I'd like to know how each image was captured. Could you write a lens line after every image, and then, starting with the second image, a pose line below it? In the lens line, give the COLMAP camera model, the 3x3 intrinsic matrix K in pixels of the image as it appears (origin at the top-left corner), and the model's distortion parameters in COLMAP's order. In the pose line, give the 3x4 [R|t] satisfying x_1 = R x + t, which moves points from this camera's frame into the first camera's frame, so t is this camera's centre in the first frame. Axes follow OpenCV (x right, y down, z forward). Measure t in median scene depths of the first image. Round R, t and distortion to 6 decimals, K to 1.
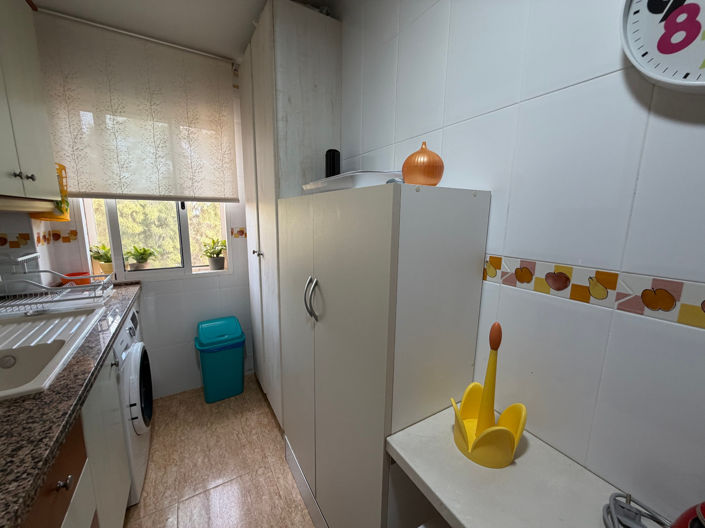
lens RADIAL K [[280.9, 0, 350.5], [0, 280.9, 263.3], [0, 0, 1]] dist [-0.000130, -0.000515]
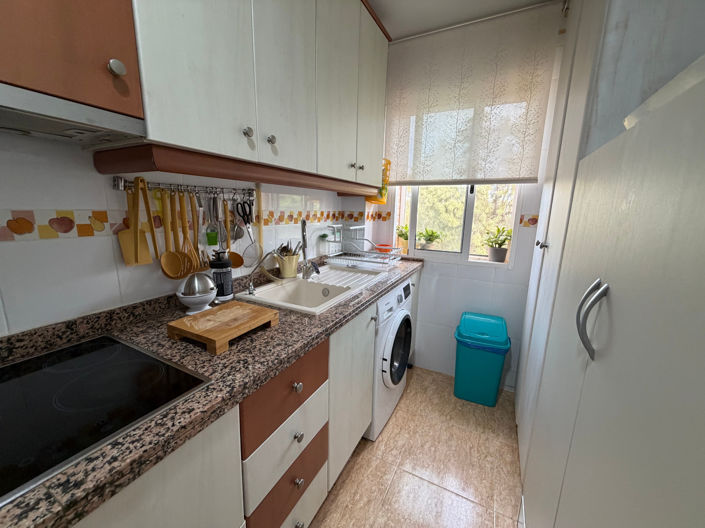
lens RADIAL K [[280.9, 0, 350.6], [0, 280.9, 263.9], [0, 0, 1]] dist [-0.000130, -0.000515]
pose [[0.525832, 0.162054, -0.835008, 0.036350], [-0.156868, 0.983320, 0.092053, 0.025595], [0.835998, 0.082582, 0.542482, 0.164175]]
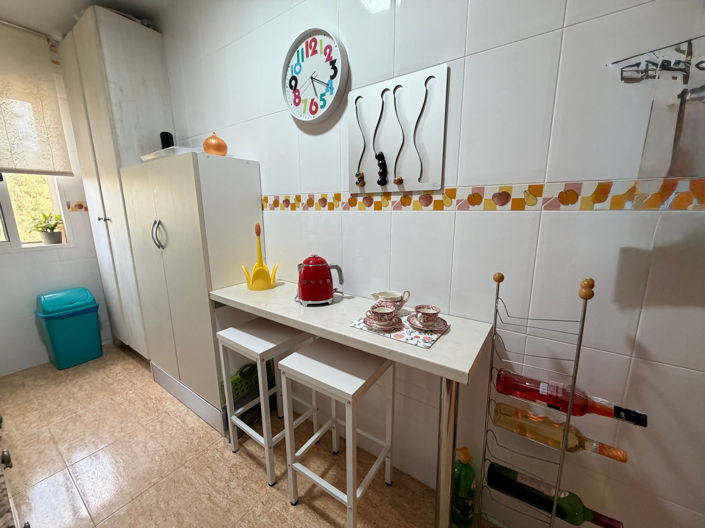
lens RADIAL K [[280.9, 0, 352.2], [0, 280.9, 263.0], [0, 0, 1]] dist [-0.000130, -0.000515]
pose [[0.908972, -0.101804, 0.404235, 0.104141], [0.090027, 0.994778, 0.048092, 0.172937], [-0.407020, -0.007322, 0.913390, -0.440986]]
